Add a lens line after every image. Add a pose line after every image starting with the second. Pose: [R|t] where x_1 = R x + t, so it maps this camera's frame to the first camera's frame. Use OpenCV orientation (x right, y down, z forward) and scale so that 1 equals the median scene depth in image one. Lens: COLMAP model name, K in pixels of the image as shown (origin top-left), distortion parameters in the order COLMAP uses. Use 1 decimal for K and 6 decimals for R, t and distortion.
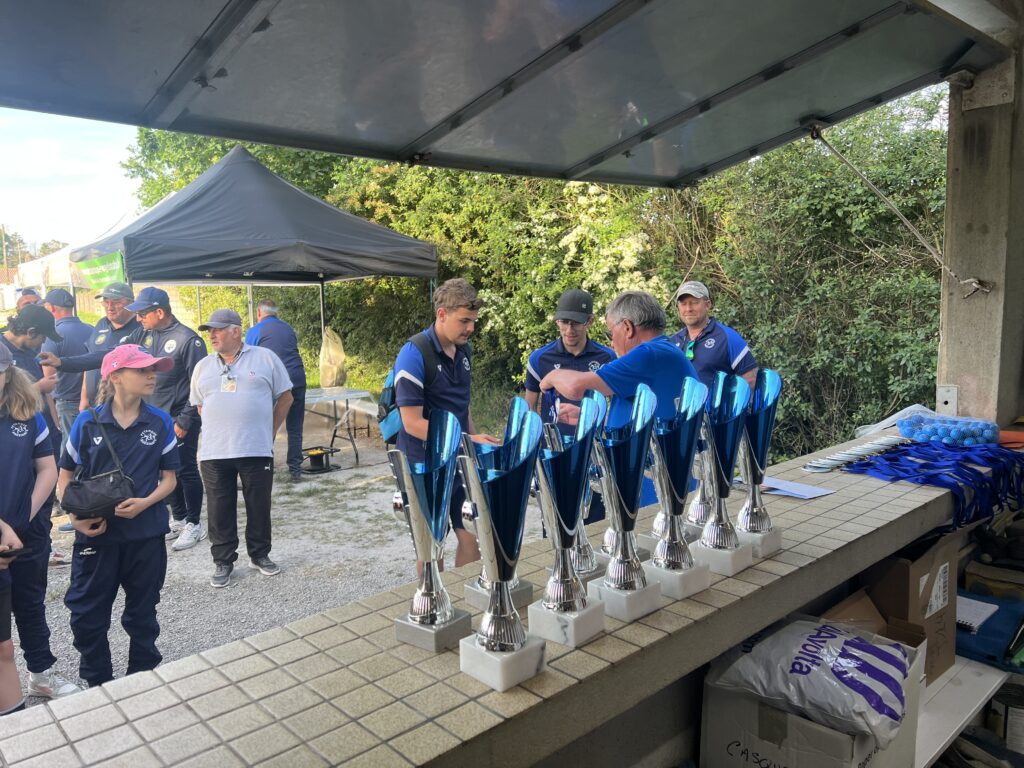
lens RADIAL K [[771.5, 0, 511.8], [0, 771.5, 381.1], [0, 0, 1]] dist [0.042952, -0.048850]
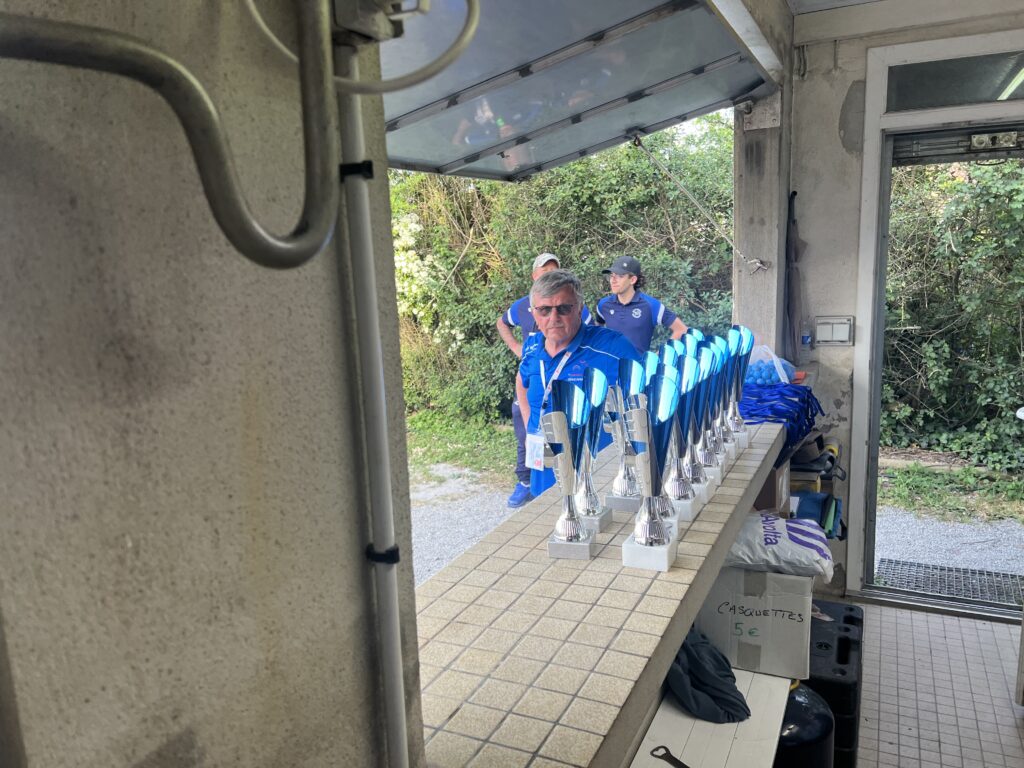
lens RADIAL K [[771.5, 0, 511.4], [0, 771.5, 384.9], [0, 0, 1]] dist [0.042952, -0.048850]
pose [[0.927654, -0.076783, 0.365462, -0.295988], [0.062939, 0.996781, 0.049665, -0.010832], [-0.368099, -0.023070, 0.929500, -0.078440]]
